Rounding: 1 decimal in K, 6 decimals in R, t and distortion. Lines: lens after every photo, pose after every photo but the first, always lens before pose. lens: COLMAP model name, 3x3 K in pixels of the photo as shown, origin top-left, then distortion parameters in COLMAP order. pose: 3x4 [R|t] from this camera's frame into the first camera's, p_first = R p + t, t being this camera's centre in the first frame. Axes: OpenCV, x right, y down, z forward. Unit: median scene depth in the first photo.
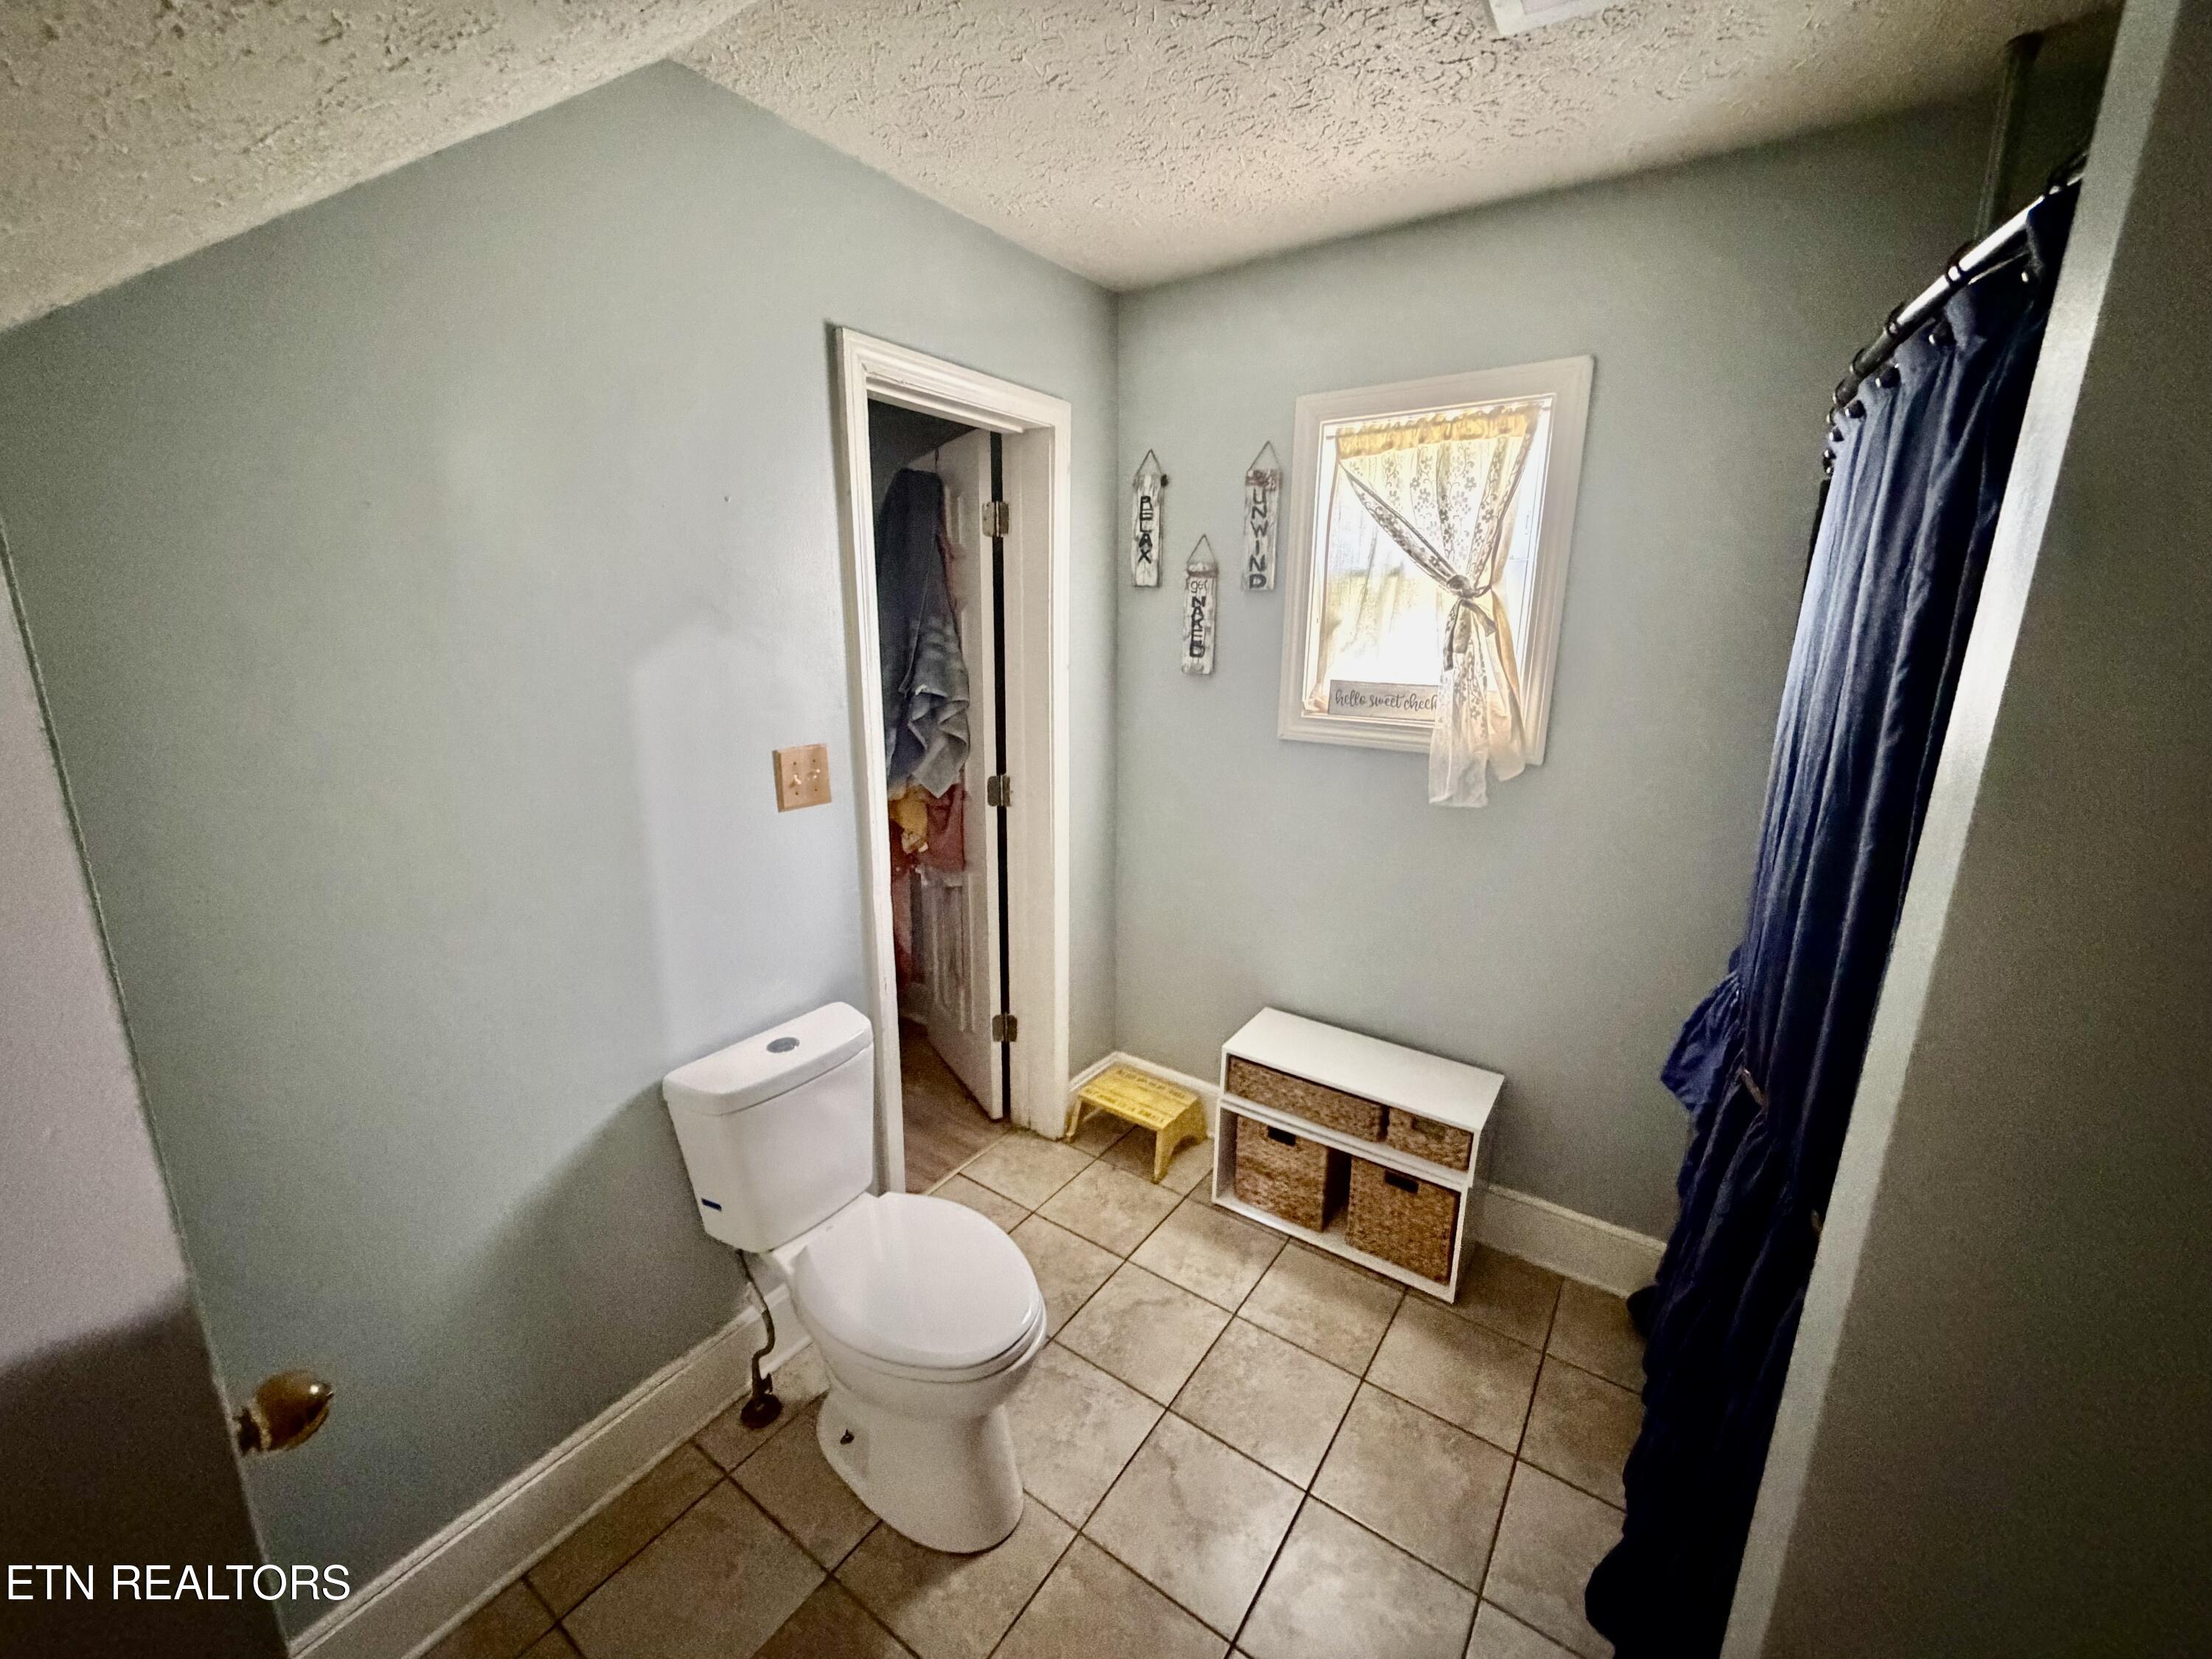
lens RADIAL K [[881.9, 0, 1091.5], [0, 881.9, 825.6], [0, 0, 1]] dist [-0.000228, 0.000244]
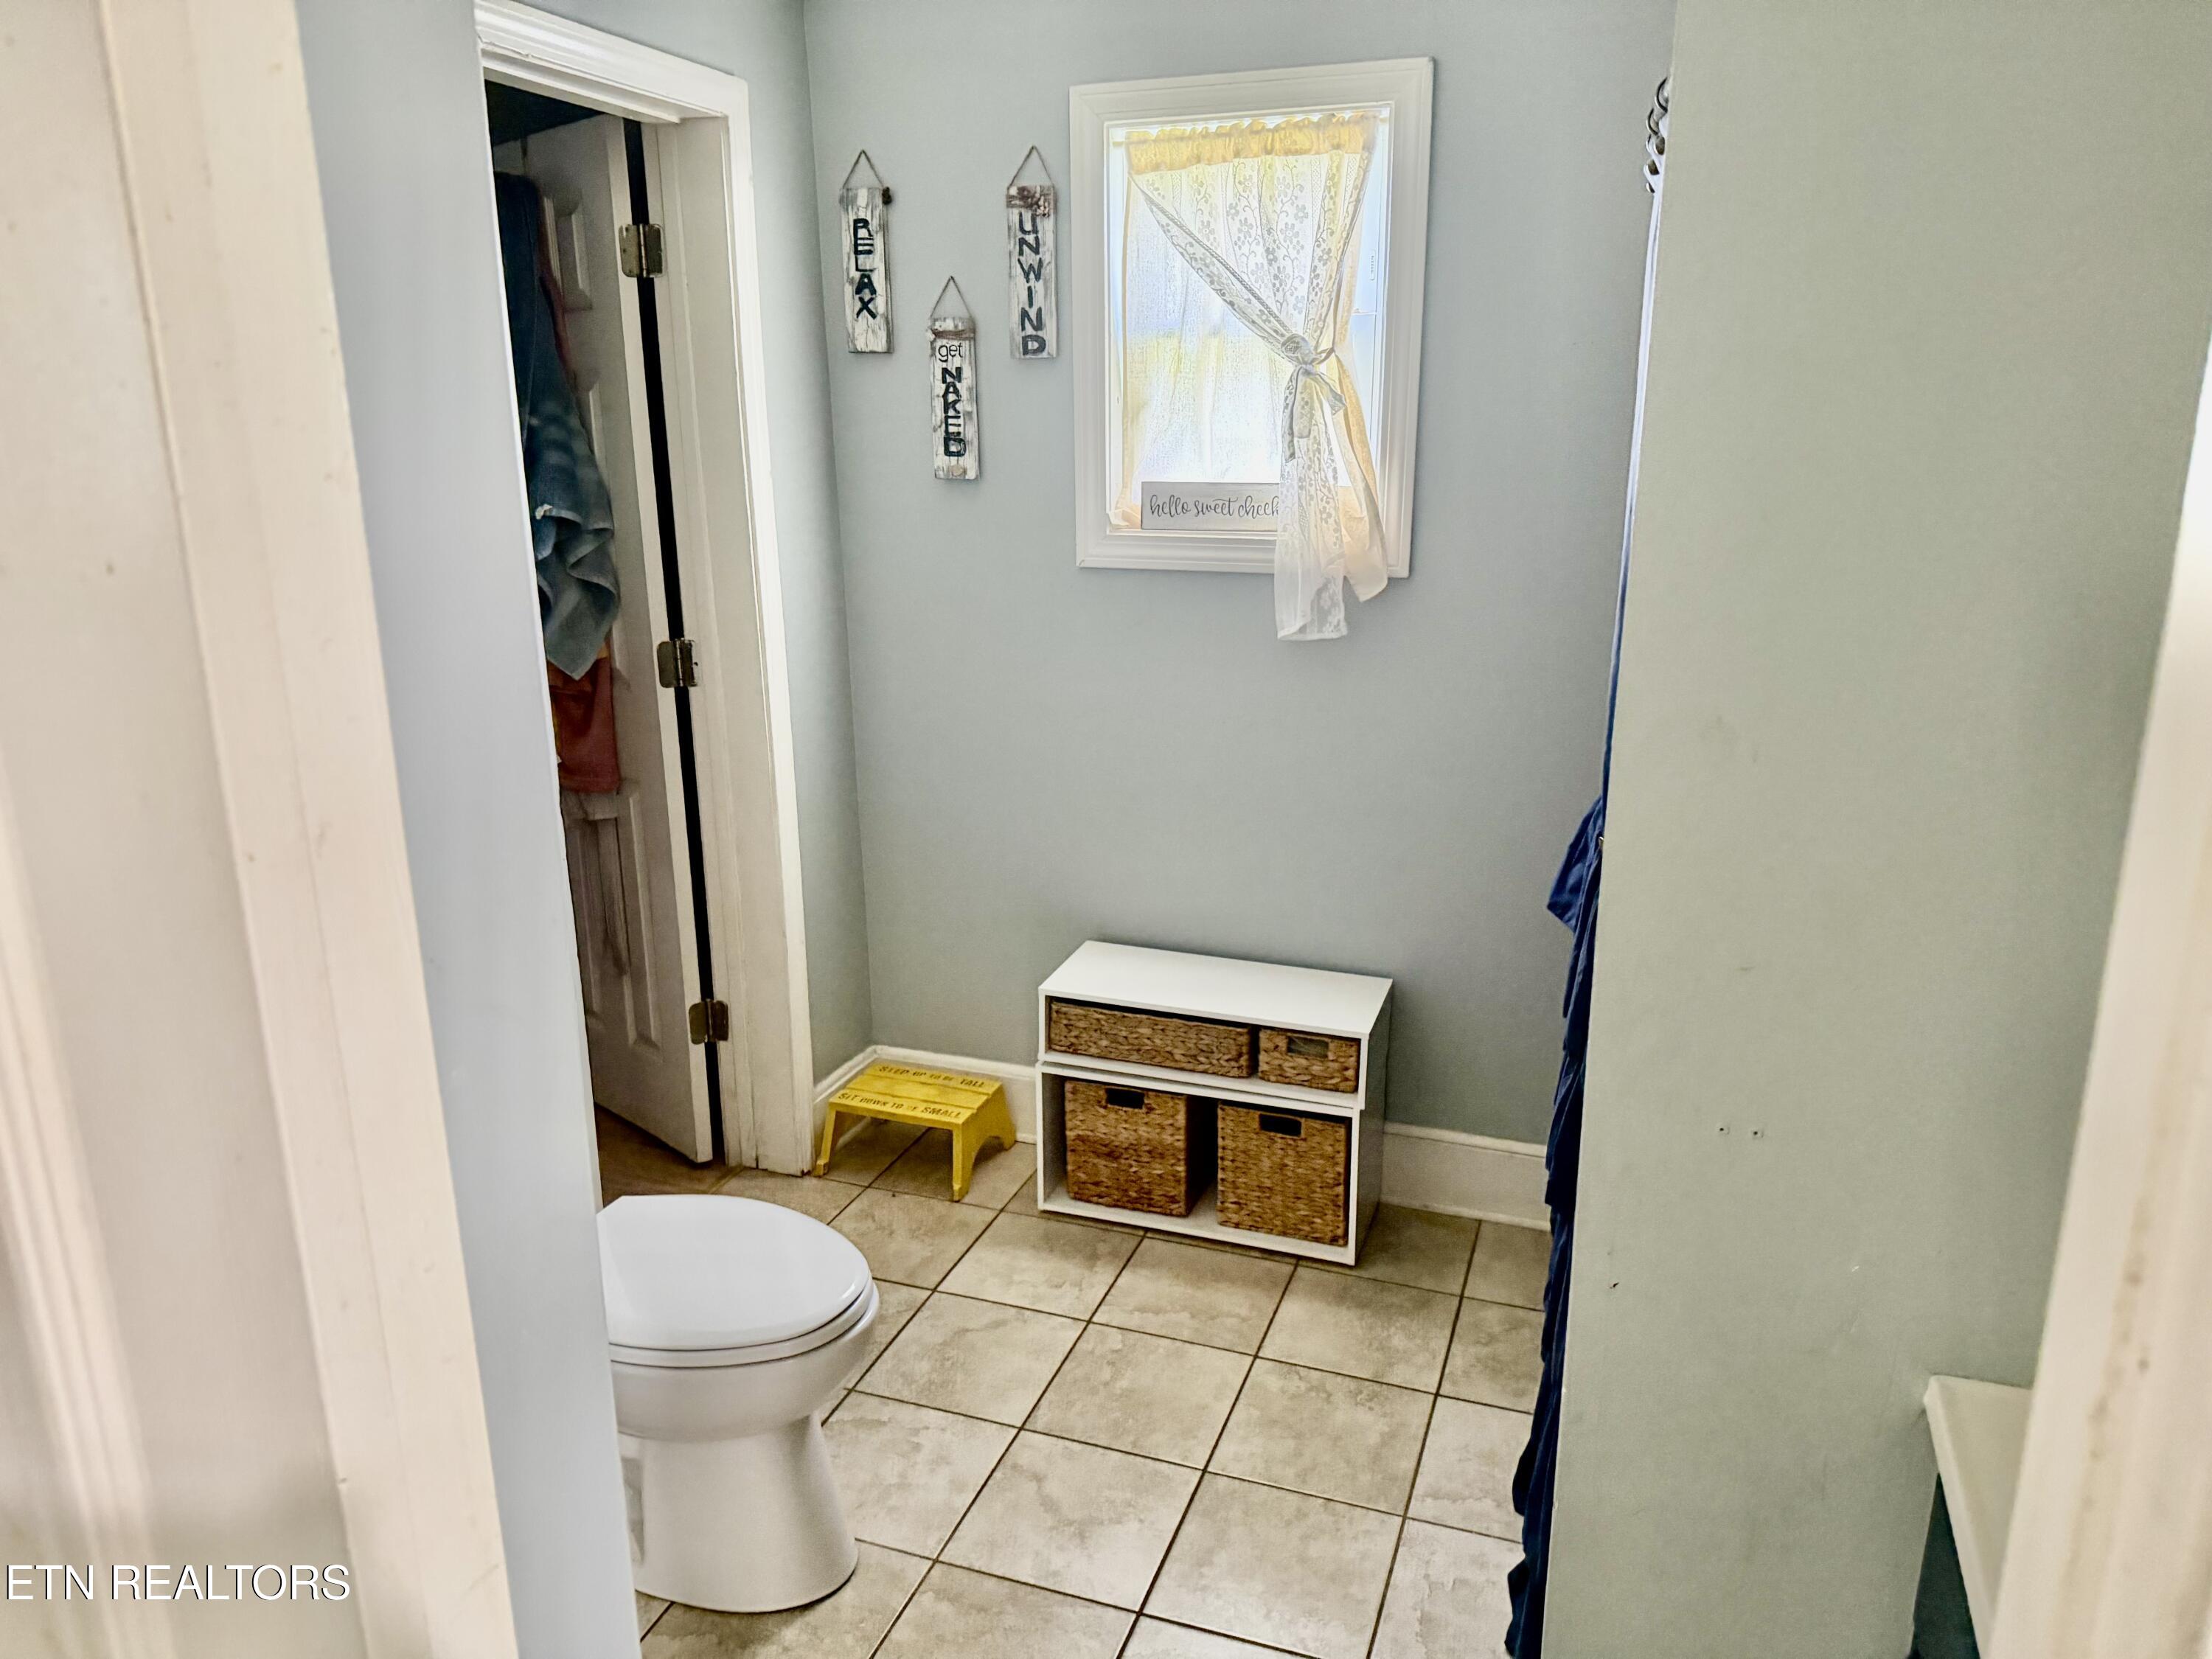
lens RADIAL K [[1543.2, 0, 1111.0], [0, 1543.2, 838.0], [0, 0, 1]] dist [0.187395, -0.428774]
pose [[0.962405, -0.084944, 0.257993, -0.117994], [0.076732, 0.996177, 0.041753, 0.077041], [-0.260553, -0.020387, 0.965244, -0.265071]]
